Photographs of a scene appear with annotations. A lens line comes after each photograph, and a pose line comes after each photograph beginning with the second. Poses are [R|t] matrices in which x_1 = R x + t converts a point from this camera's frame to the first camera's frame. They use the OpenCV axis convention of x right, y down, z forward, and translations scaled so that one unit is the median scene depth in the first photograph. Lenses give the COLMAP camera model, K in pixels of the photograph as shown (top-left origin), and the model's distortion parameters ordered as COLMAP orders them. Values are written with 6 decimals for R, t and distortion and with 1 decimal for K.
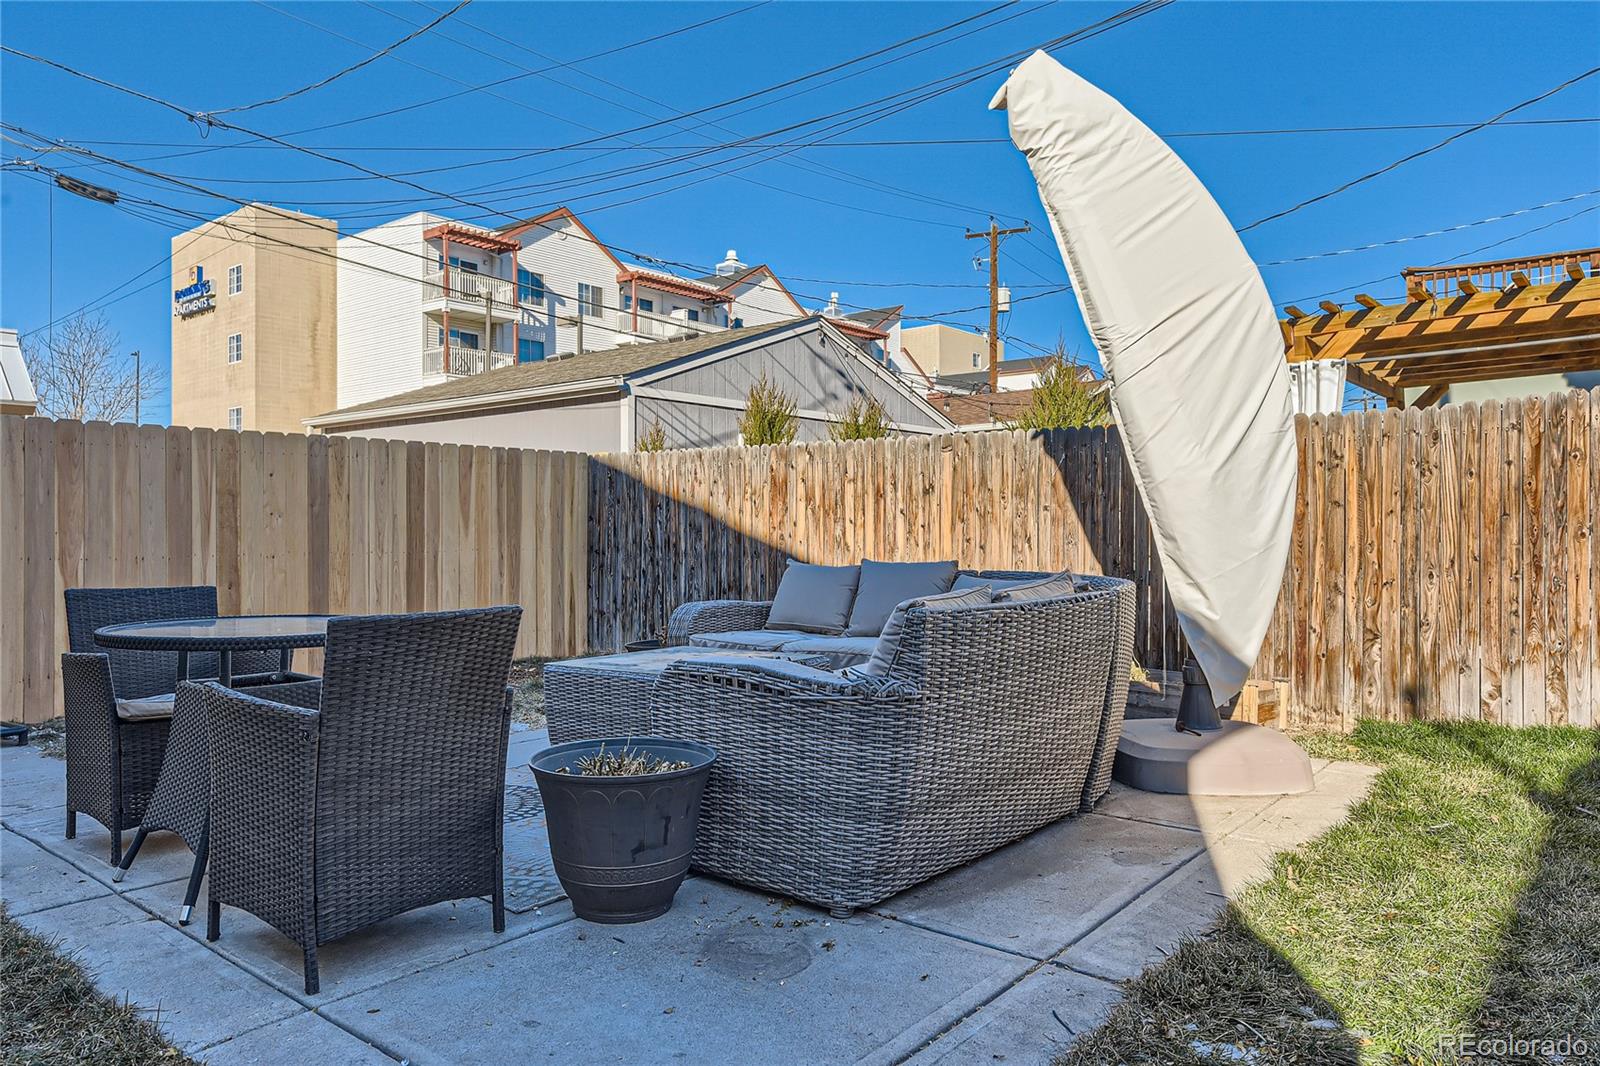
lens RADIAL K [[1059.4, 0, 800.5], [0, 1059.4, 533.0], [0, 0, 1]] dist [-0.006177, 0.005145]
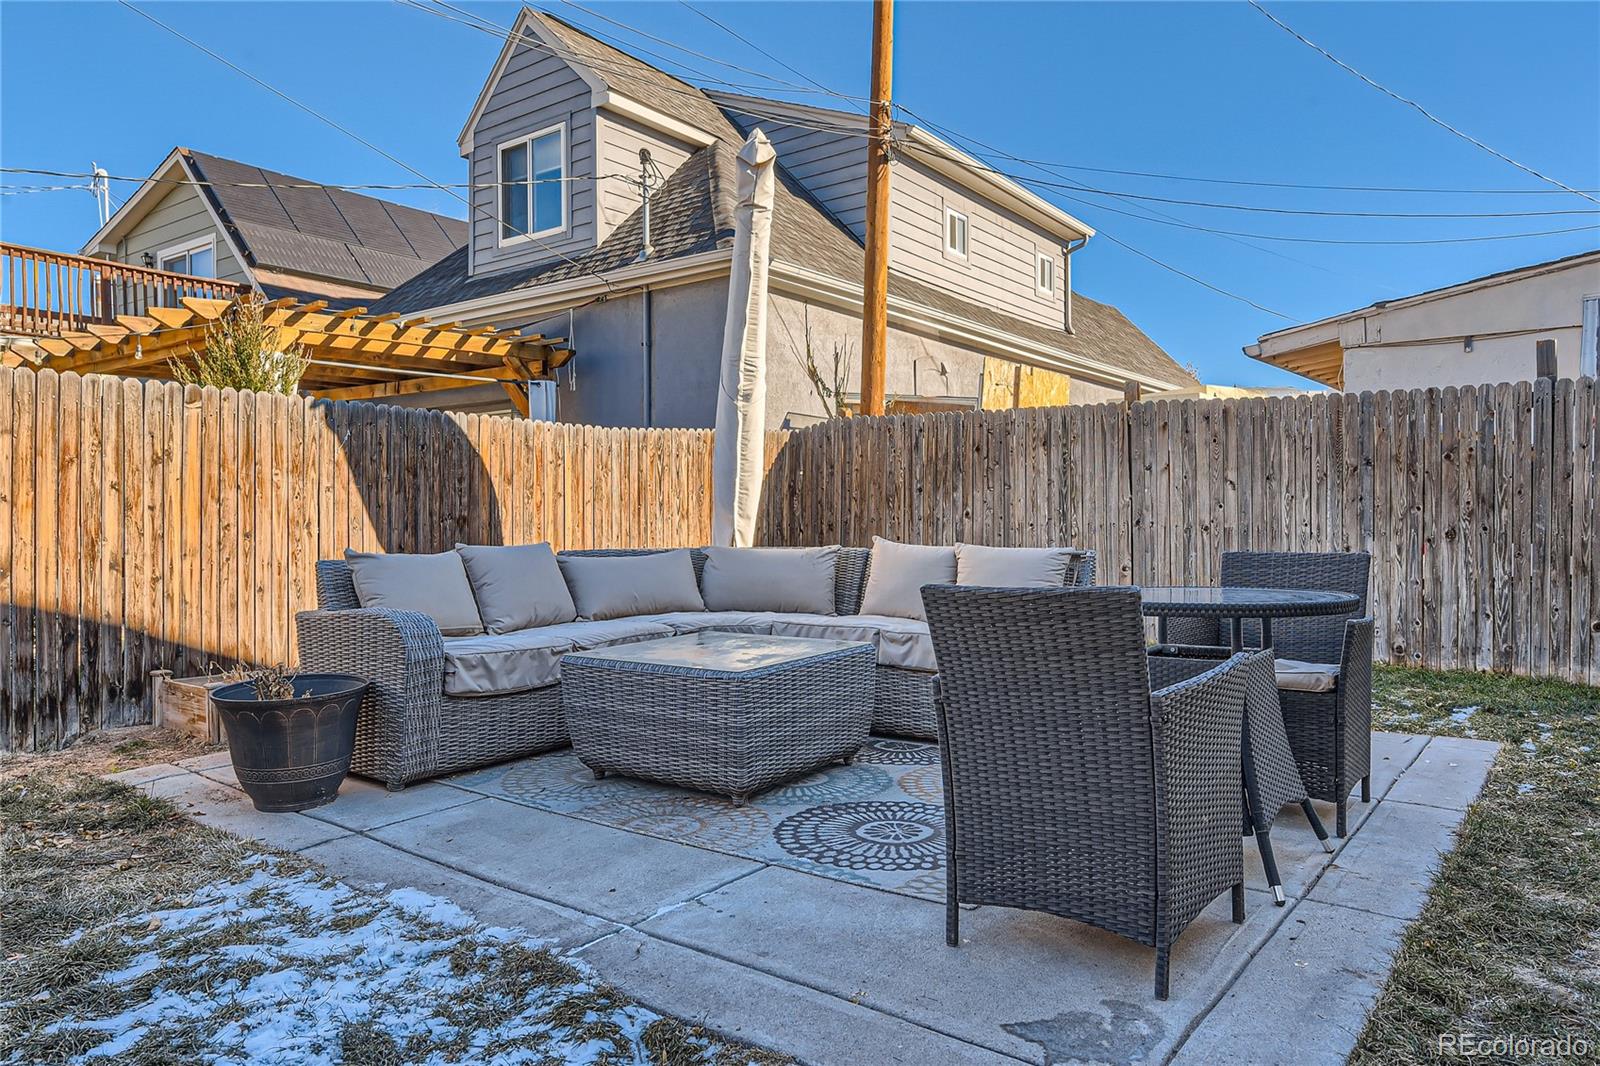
lens RADIAL K [[1059.4, 0, 799.5], [0, 1059.4, 522.8], [0, 0, 1]] dist [-0.006177, 0.005145]
pose [[-0.022909, 0.000002, 0.999738, -0.650876], [0.005626, 0.999984, 0.000127, 0.006575], [-0.999722, 0.005628, -0.022909, 0.622750]]
